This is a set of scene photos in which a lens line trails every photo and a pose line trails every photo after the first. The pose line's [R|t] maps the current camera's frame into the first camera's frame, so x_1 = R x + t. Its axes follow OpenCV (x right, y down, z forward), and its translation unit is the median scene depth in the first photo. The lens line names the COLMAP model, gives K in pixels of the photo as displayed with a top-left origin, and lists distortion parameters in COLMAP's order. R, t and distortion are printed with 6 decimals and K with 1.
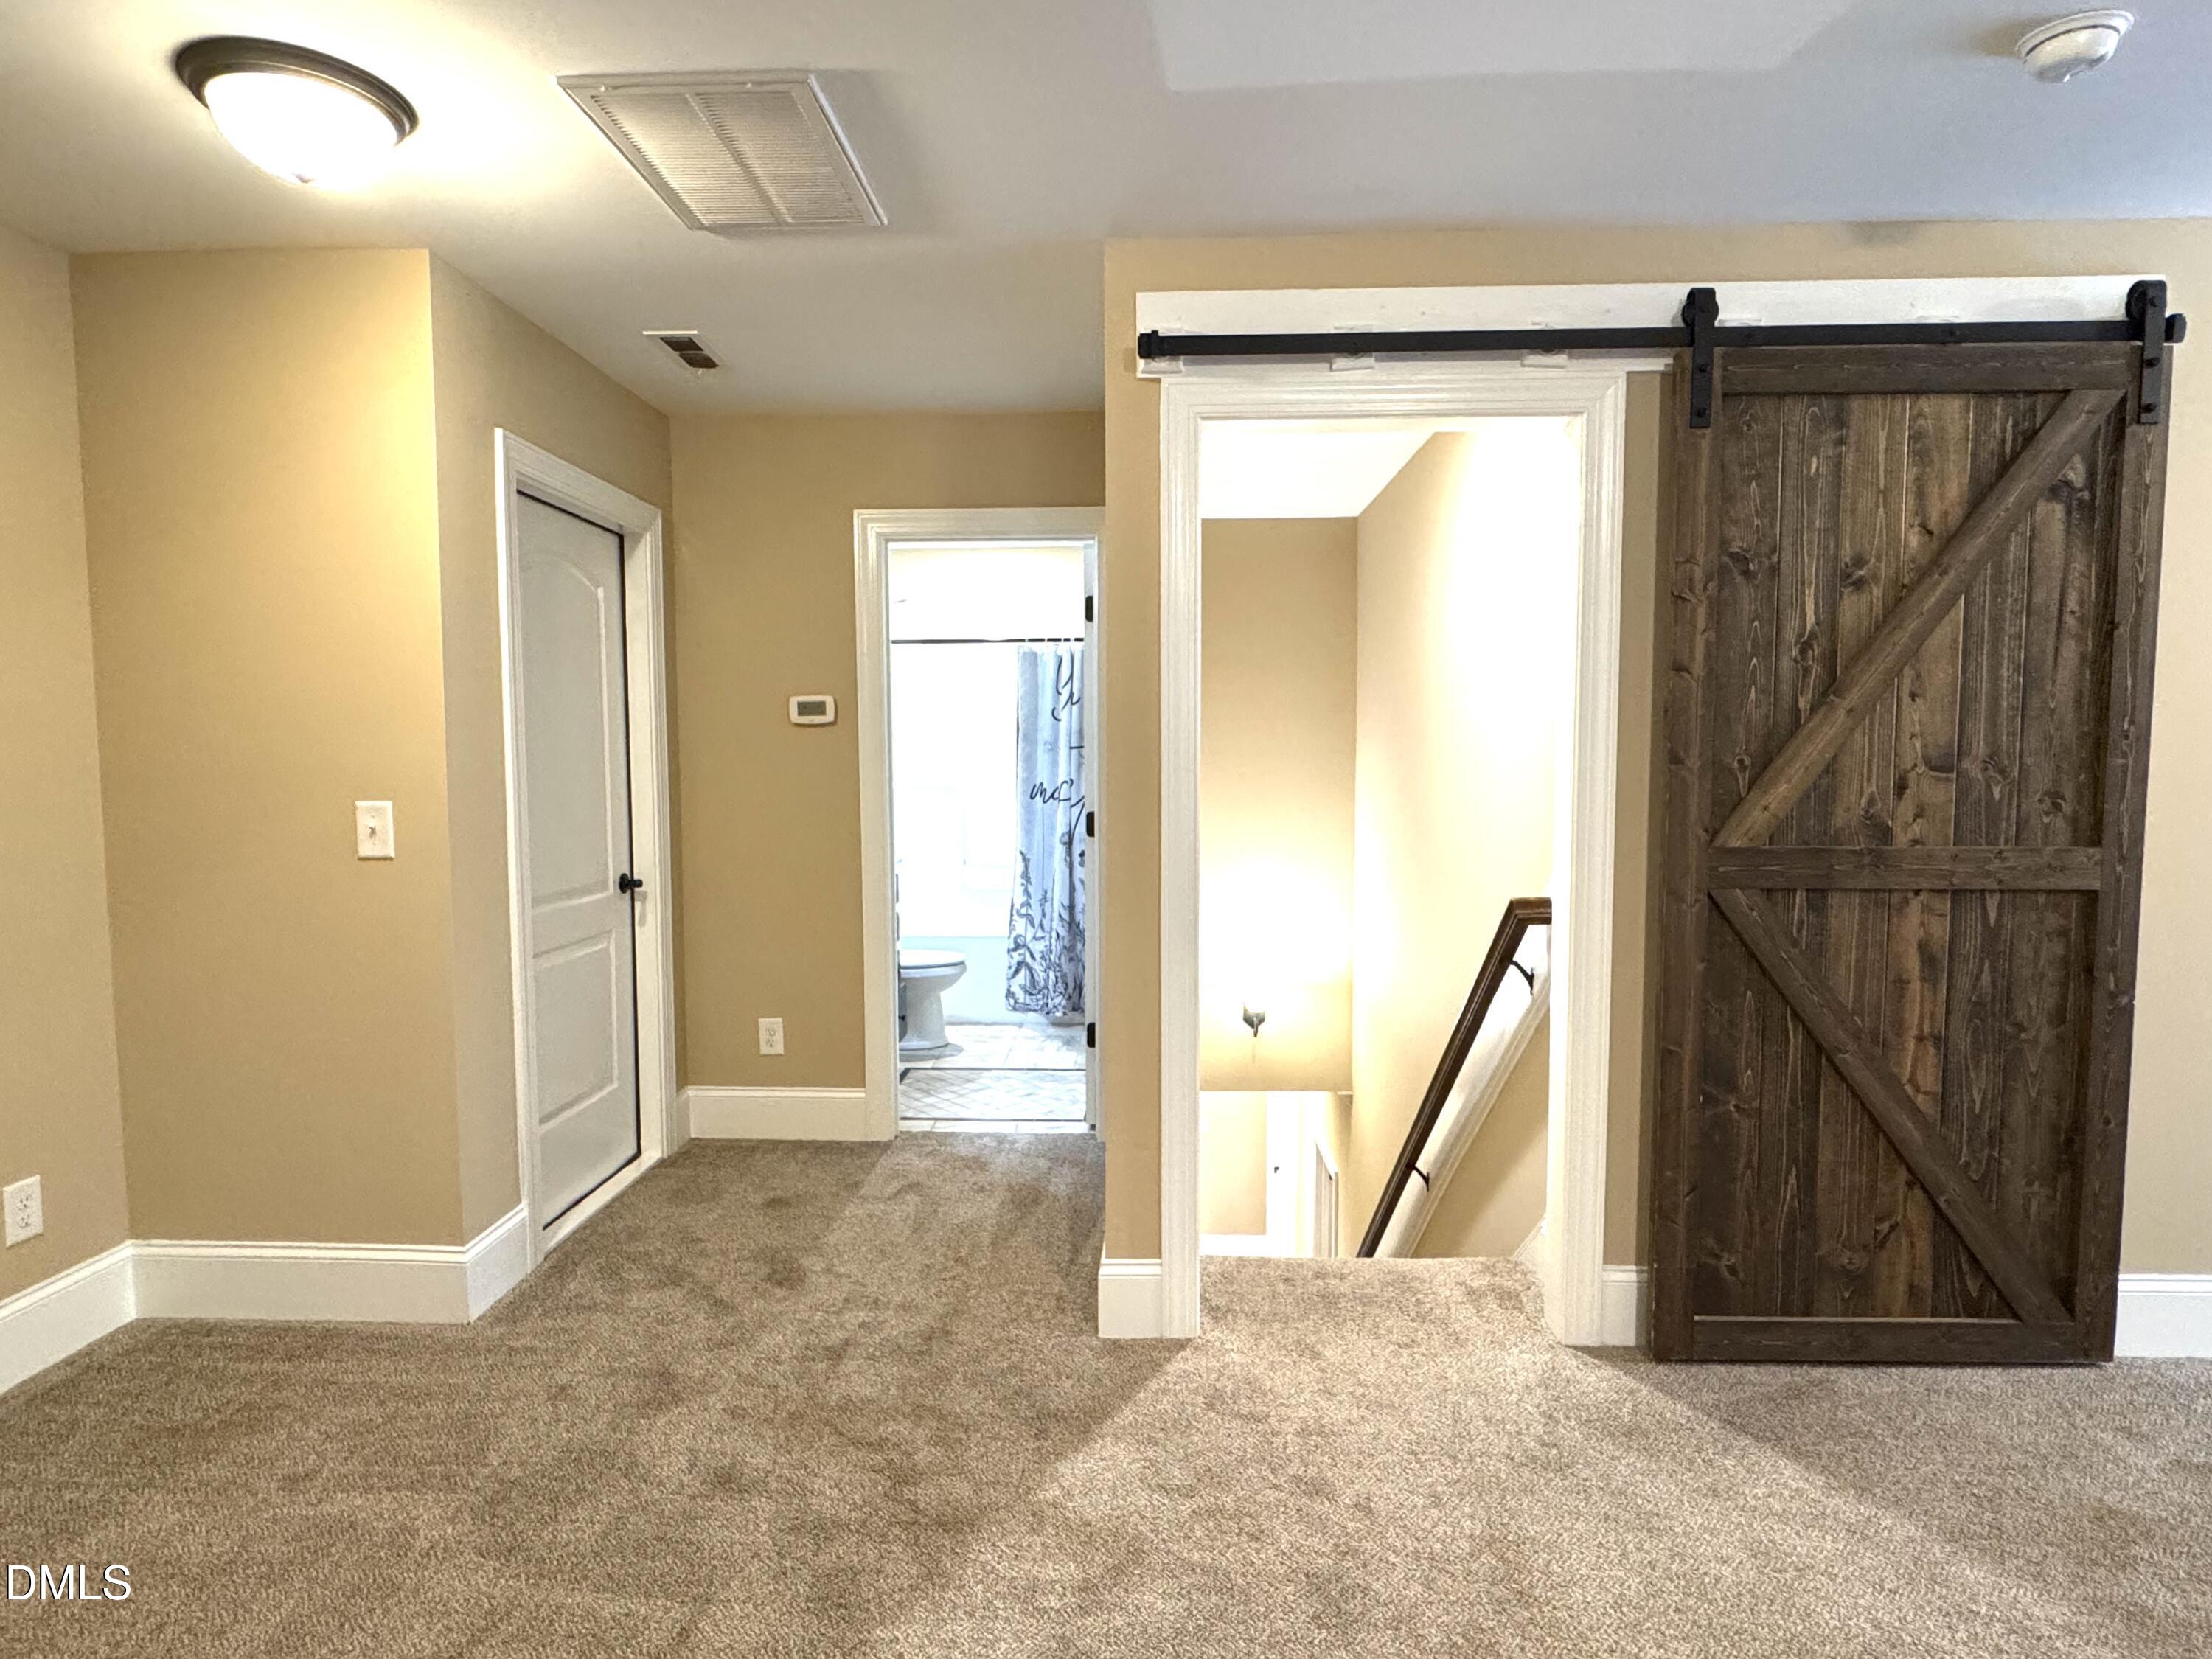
lens RADIAL K [[1217.9, 0, 1102.2], [0, 1217.9, 836.4], [0, 0, 1]] dist [0.000467, 0.000042]
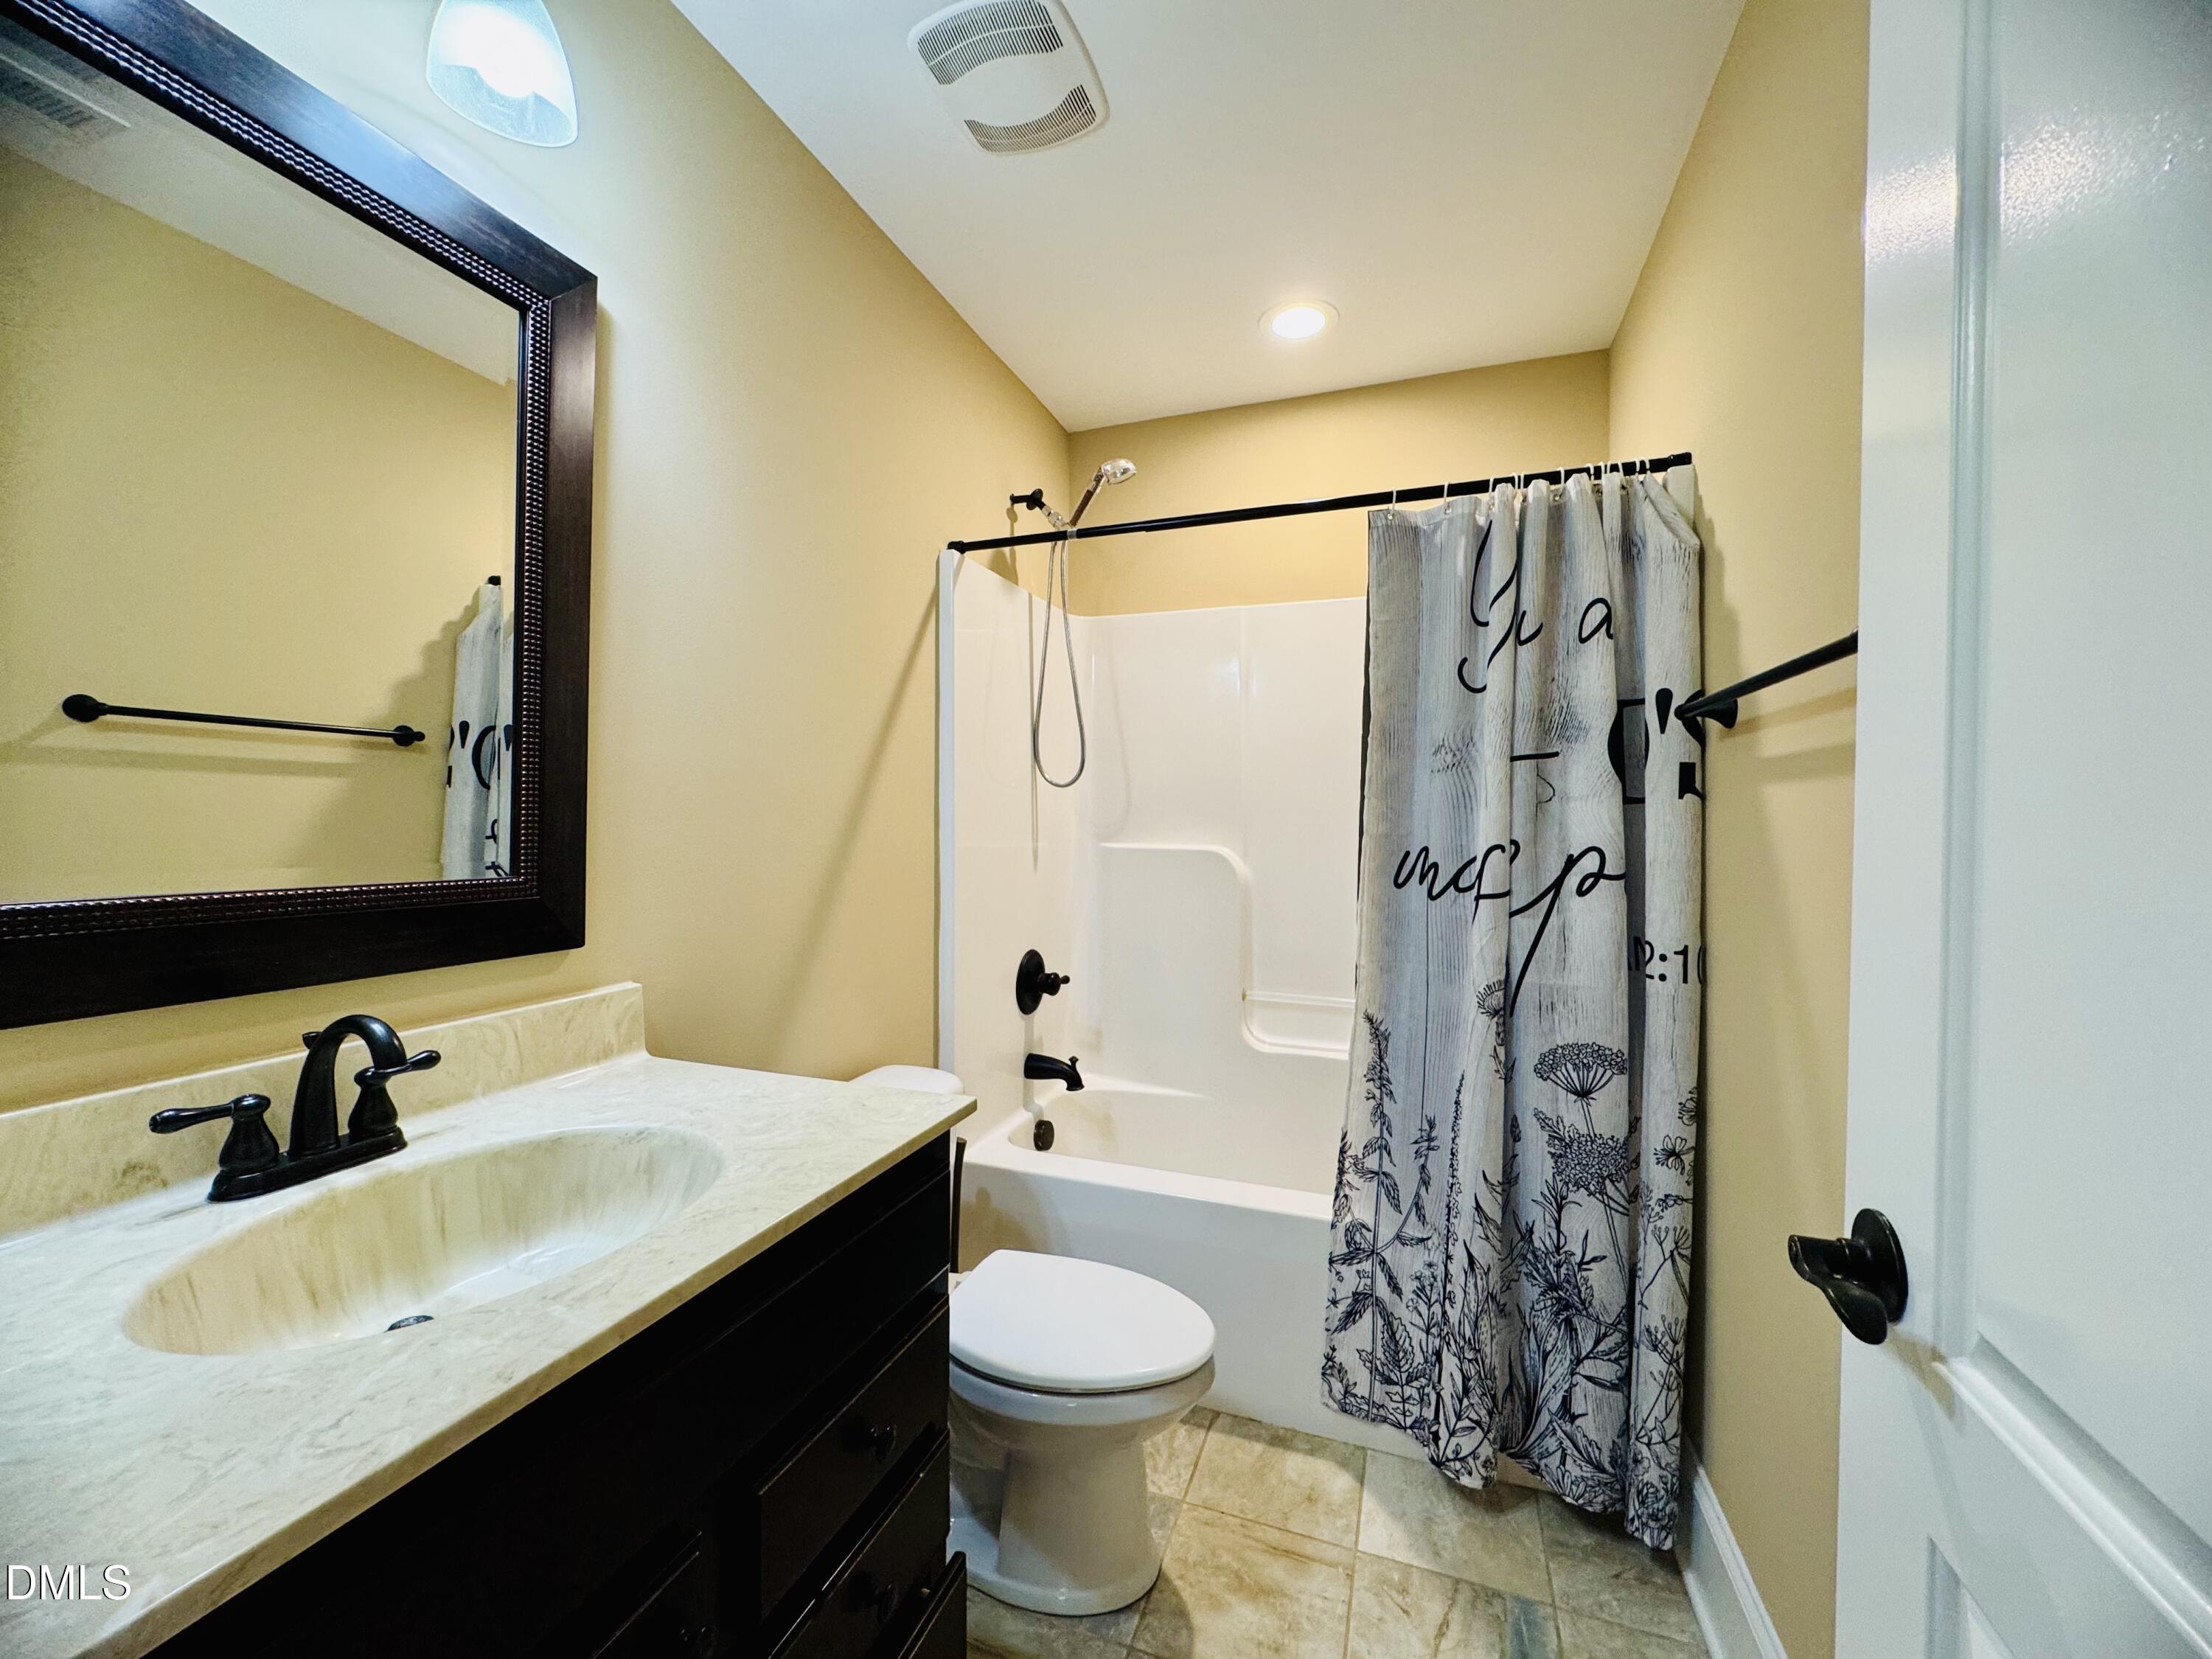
lens RADIAL K [[895.7, 0, 1097.0], [0, 895.7, 826.6], [0, 0, 1]] dist [0.001962, 0.000061]
pose [[0.948745, 0.015846, -0.315645, -0.059243], [-0.034954, 0.997876, -0.054968, -0.031093], [0.314104, 0.063184, 0.947284, 0.684753]]
